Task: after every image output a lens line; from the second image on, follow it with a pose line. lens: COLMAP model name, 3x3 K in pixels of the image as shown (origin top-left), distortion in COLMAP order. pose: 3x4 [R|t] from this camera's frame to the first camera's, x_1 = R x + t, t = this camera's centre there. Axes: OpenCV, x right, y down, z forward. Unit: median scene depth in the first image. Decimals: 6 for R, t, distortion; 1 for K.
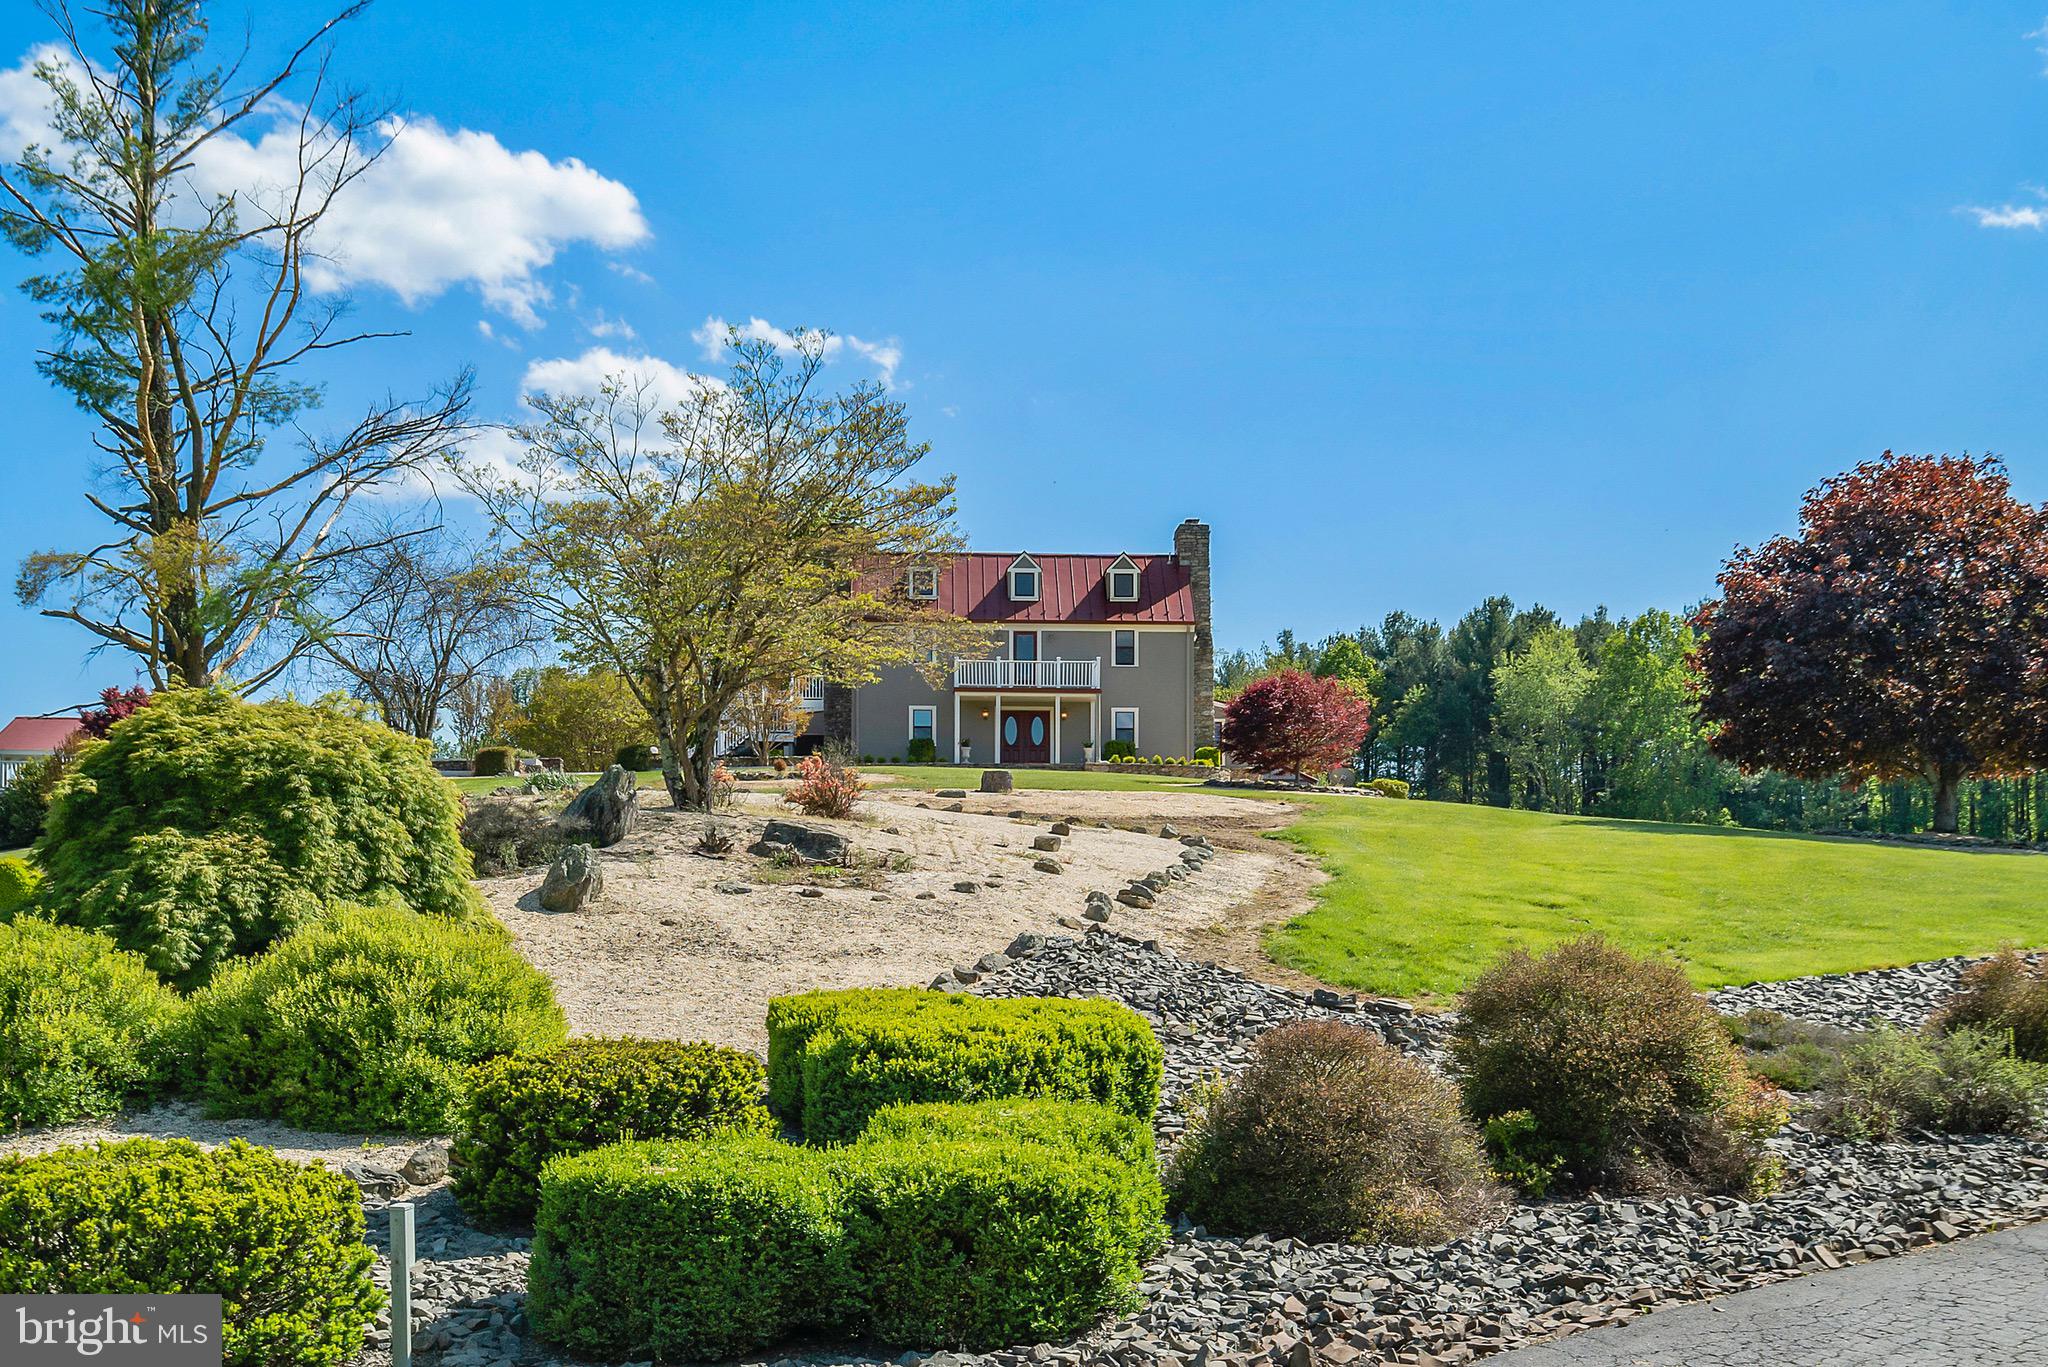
lens RADIAL K [[2550.2, 0, 1024.0], [0, 2550.2, 683.5], [0, 0, 1]] dist [0.029876, 0.006997]
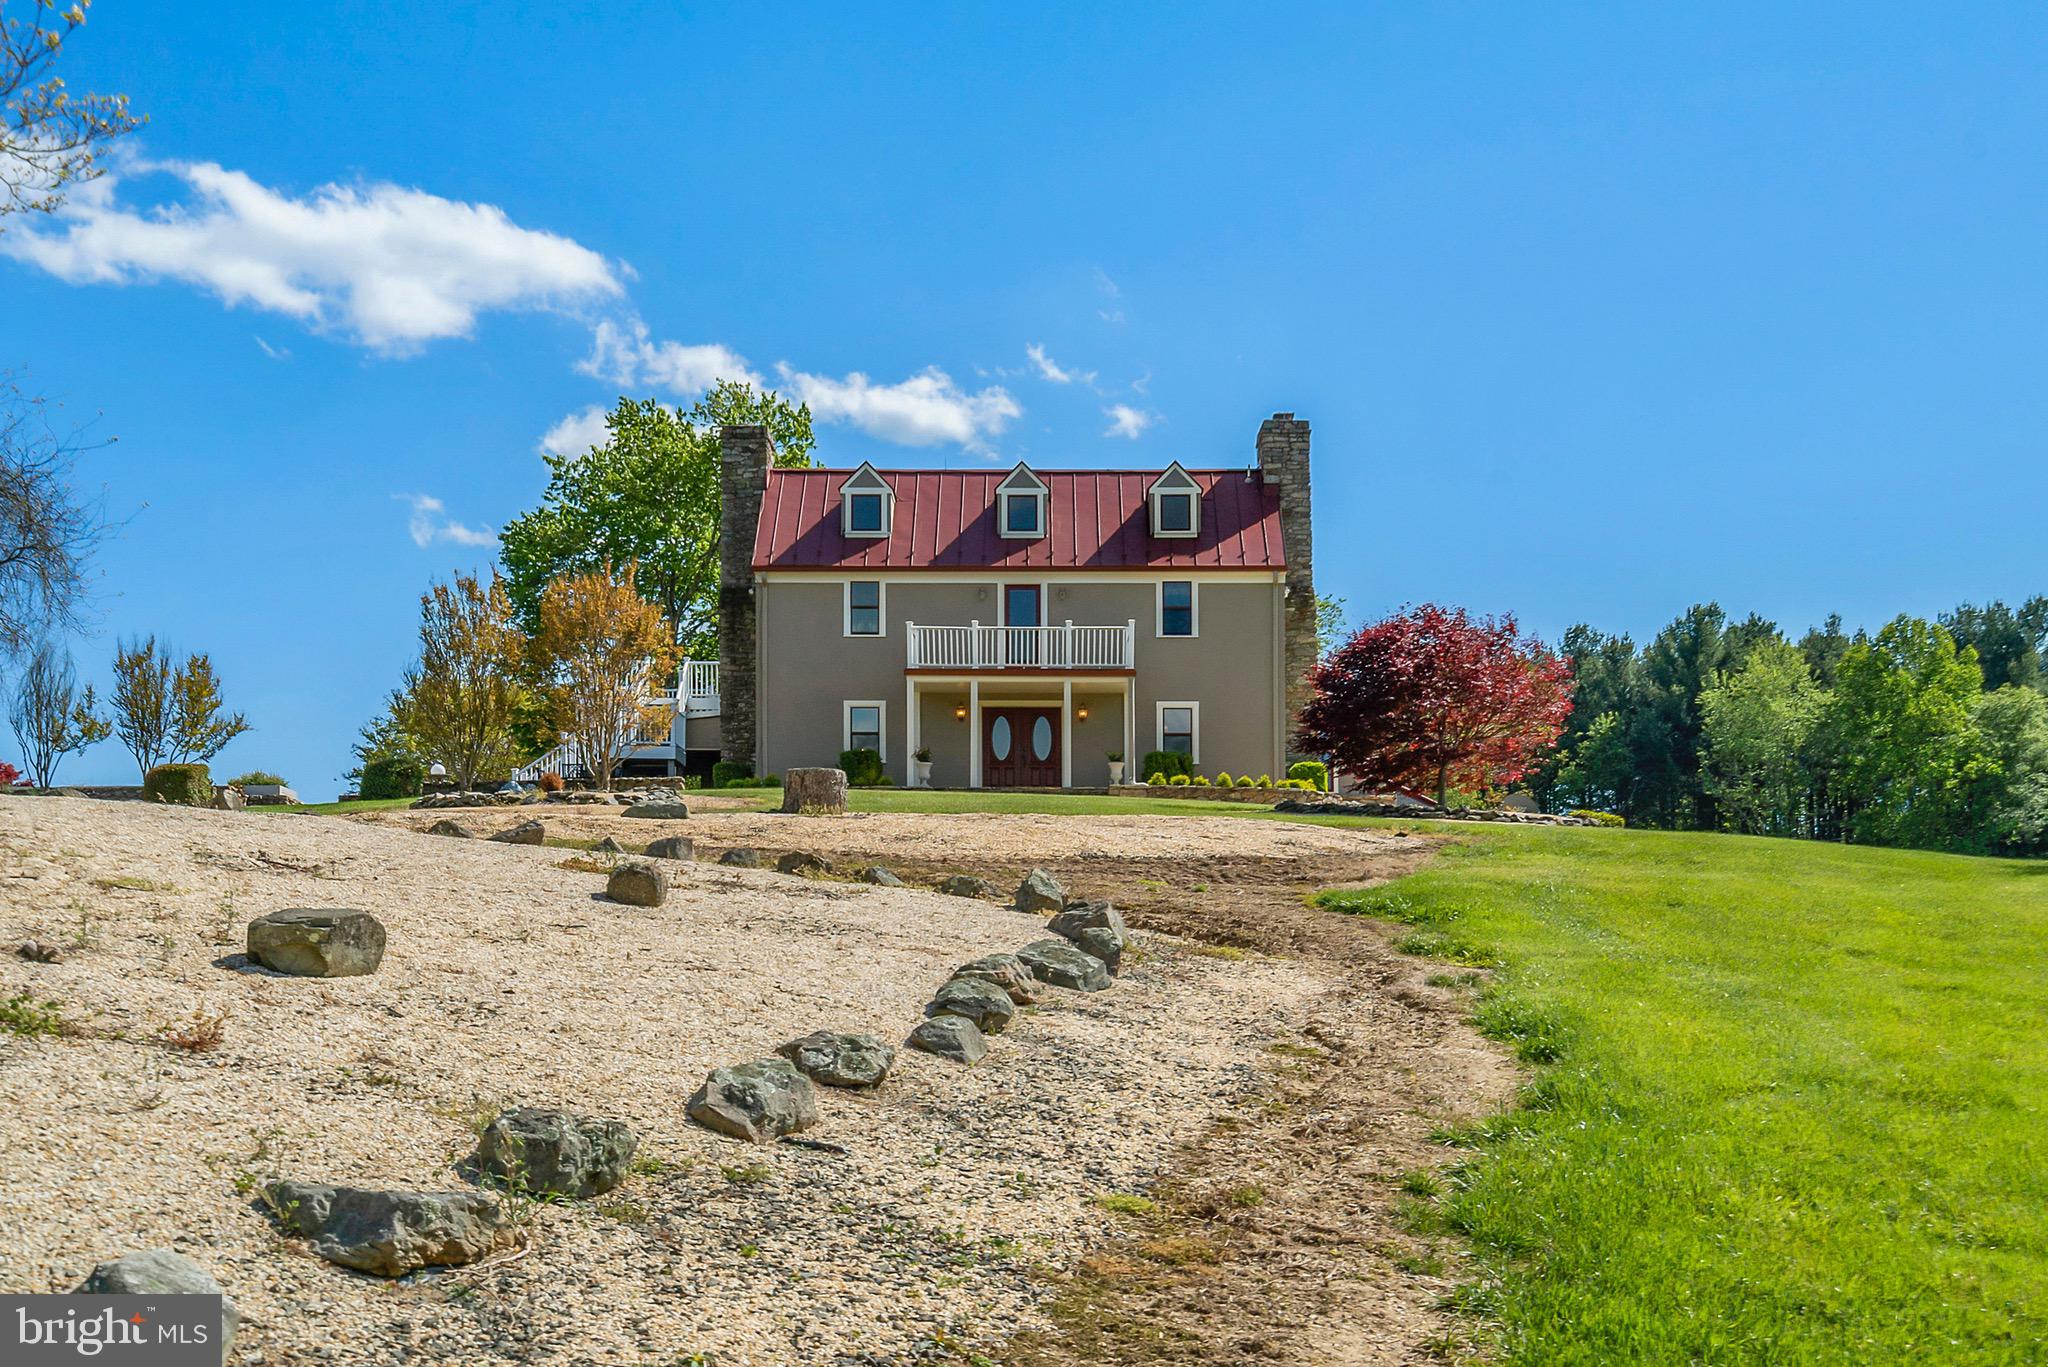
lens RADIAL K [[2957.8, 0, 1024.0], [0, 2957.8, 683.5], [0, 0, 1]] dist [0.137067, -0.009910]
pose [[0.999216, -0.008055, -0.038769, 0.029451], [0.007547, 0.999884, -0.013249, 0.014527], [0.038871, 0.012946, 0.999160, 0.248488]]
